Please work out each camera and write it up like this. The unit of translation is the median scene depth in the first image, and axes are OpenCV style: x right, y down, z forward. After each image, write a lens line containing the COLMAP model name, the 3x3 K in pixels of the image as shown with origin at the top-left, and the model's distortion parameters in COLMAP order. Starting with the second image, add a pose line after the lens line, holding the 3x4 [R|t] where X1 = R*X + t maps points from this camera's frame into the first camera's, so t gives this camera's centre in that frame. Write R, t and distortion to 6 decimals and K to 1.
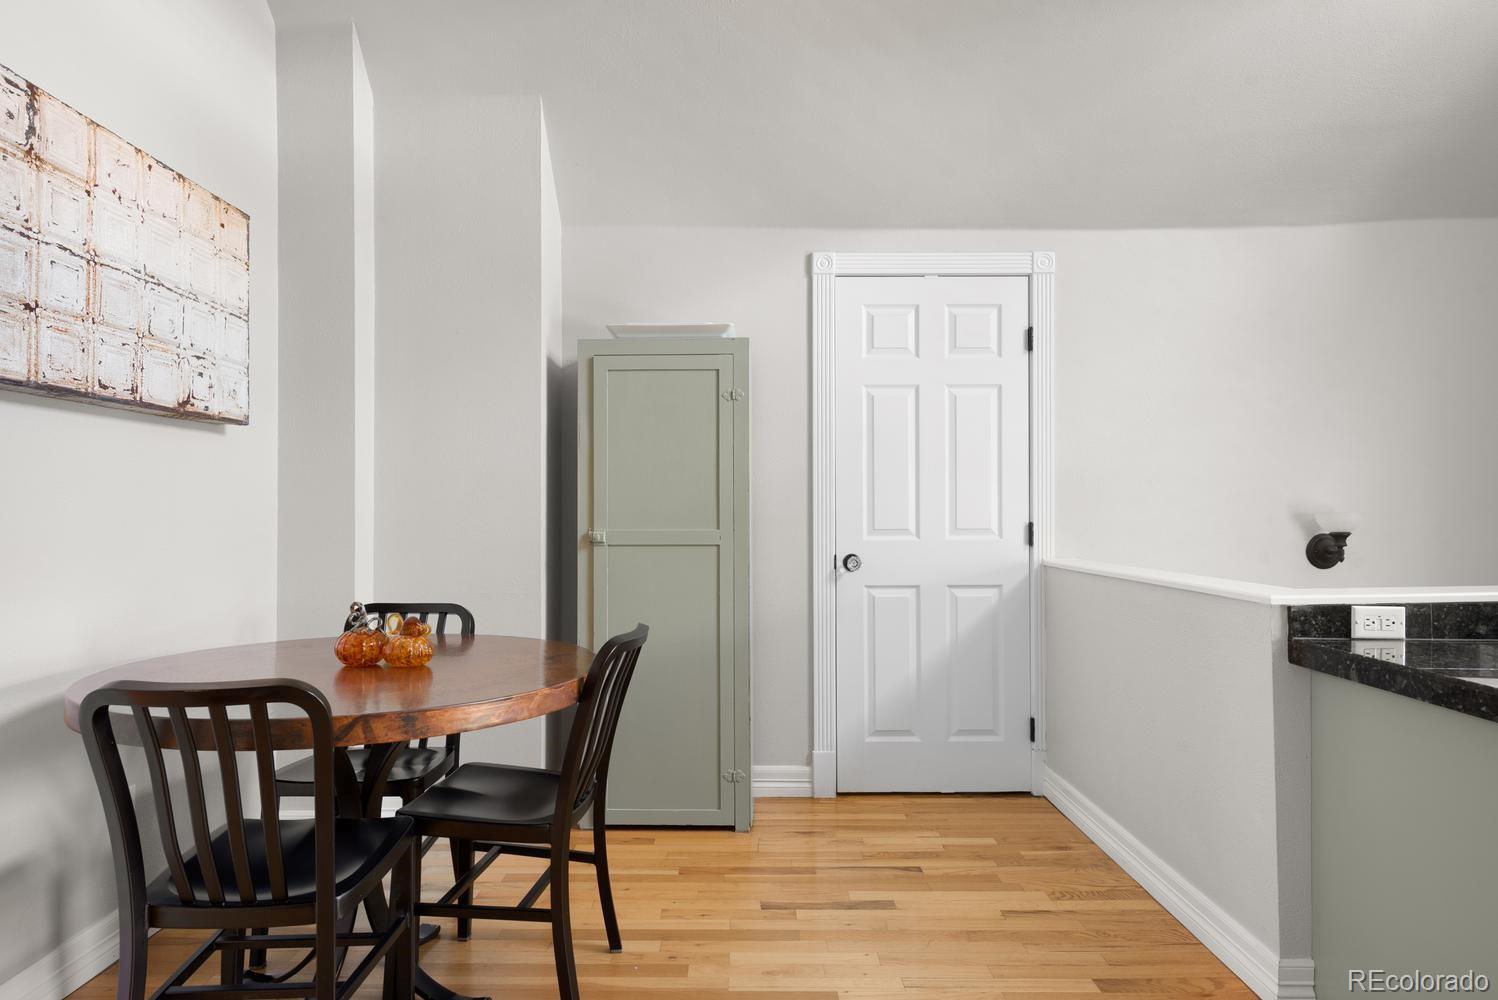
lens RADIAL K [[845.0, 0, 747.1], [0, 845.0, 500.8], [0, 0, 1]] dist [0.026183, -0.003983]
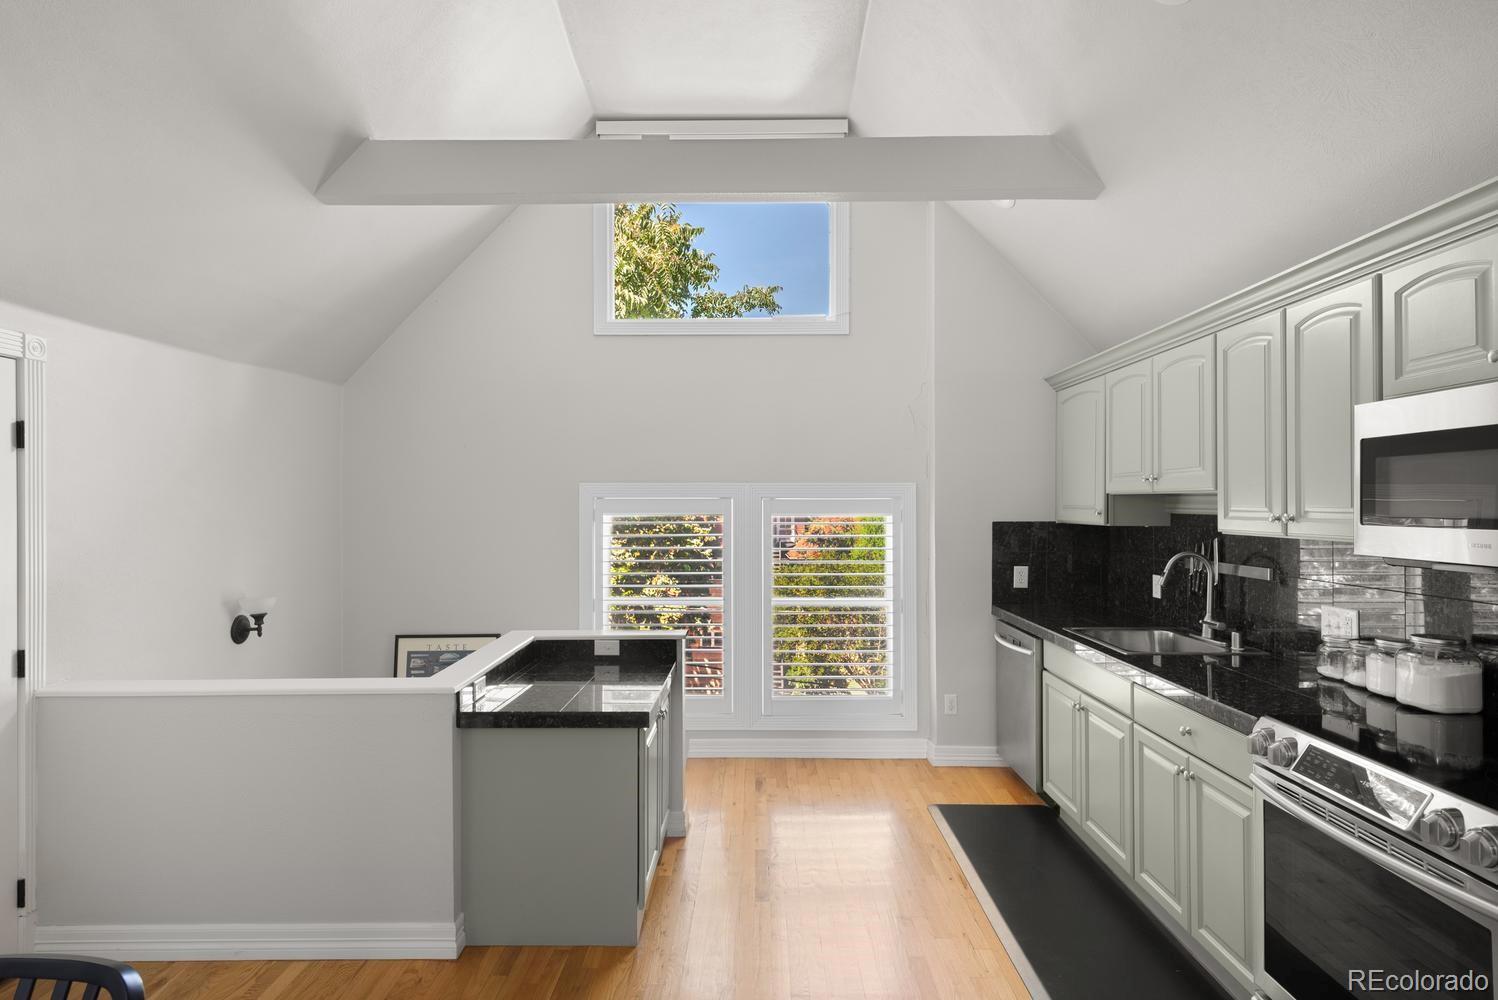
lens RADIAL K [[789.6, 0, 744.0], [0, 789.6, 499.8], [0, 0, 1]] dist [0.006318, -0.000144]
pose [[0.024732, 0.005618, 0.999678, -0.600774], [-0.002472, 0.999981, -0.005558, -0.165727], [-0.999691, -0.002334, 0.024745, 0.343707]]
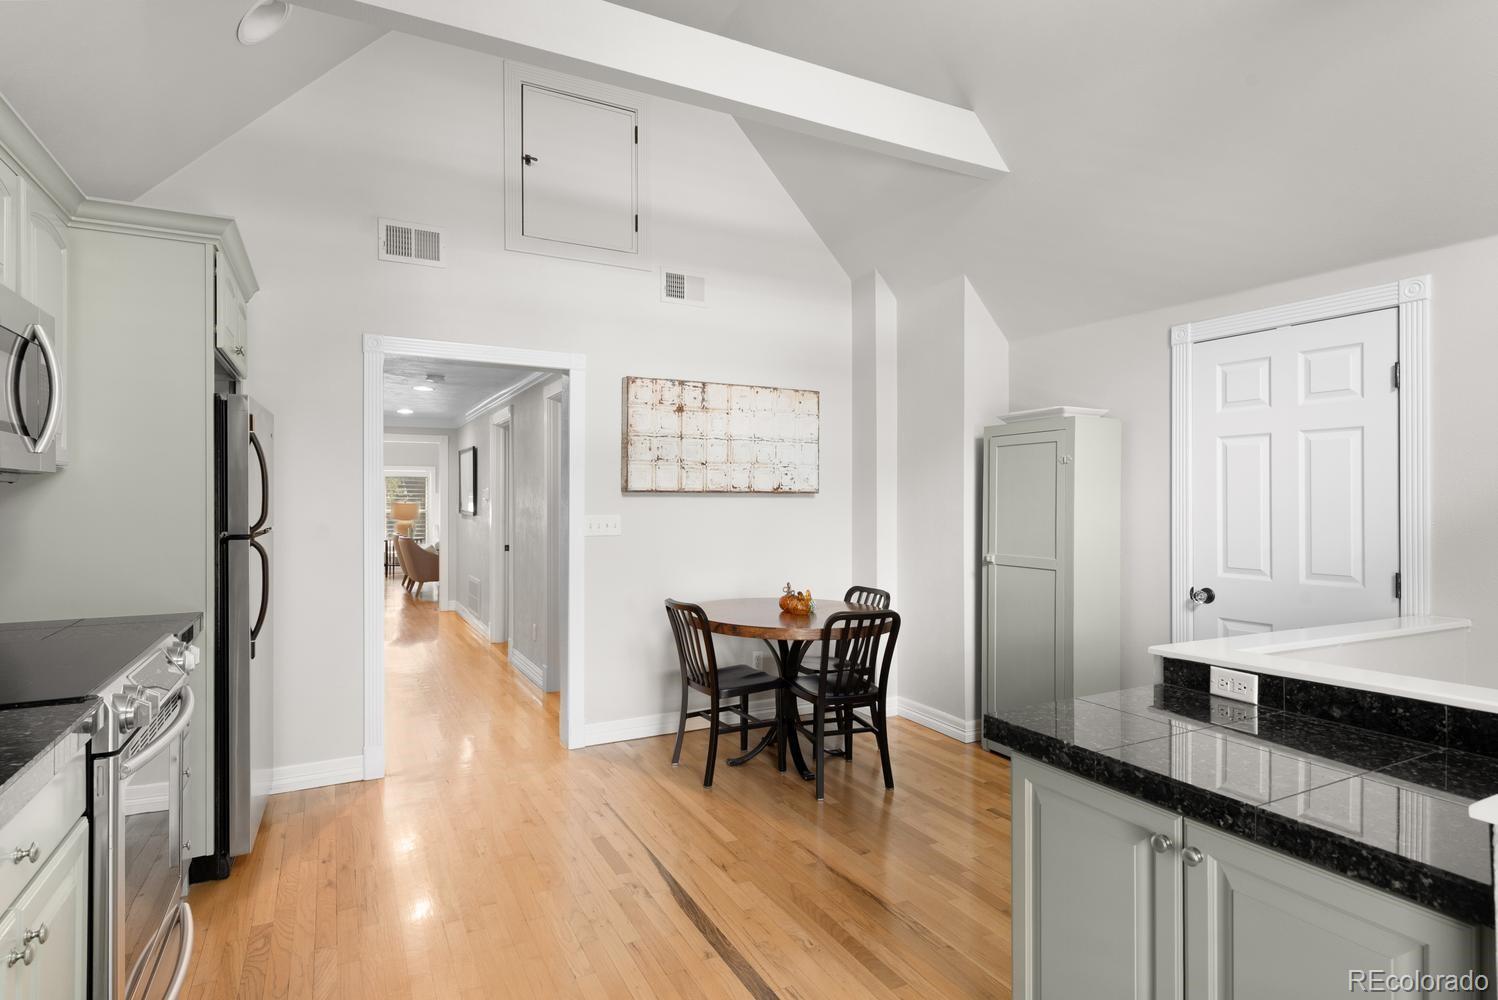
lens RADIAL K [[789.6, 0, 748.9], [0, 789.6, 498.2], [0, 0, 1]] dist [0.006318, -0.000144]
pose [[0.470409, -0.000109, -0.882449, 1.034025], [0.005847, 0.999978, 0.002993, -0.085345], [0.882429, -0.006567, 0.470399, -0.044668]]
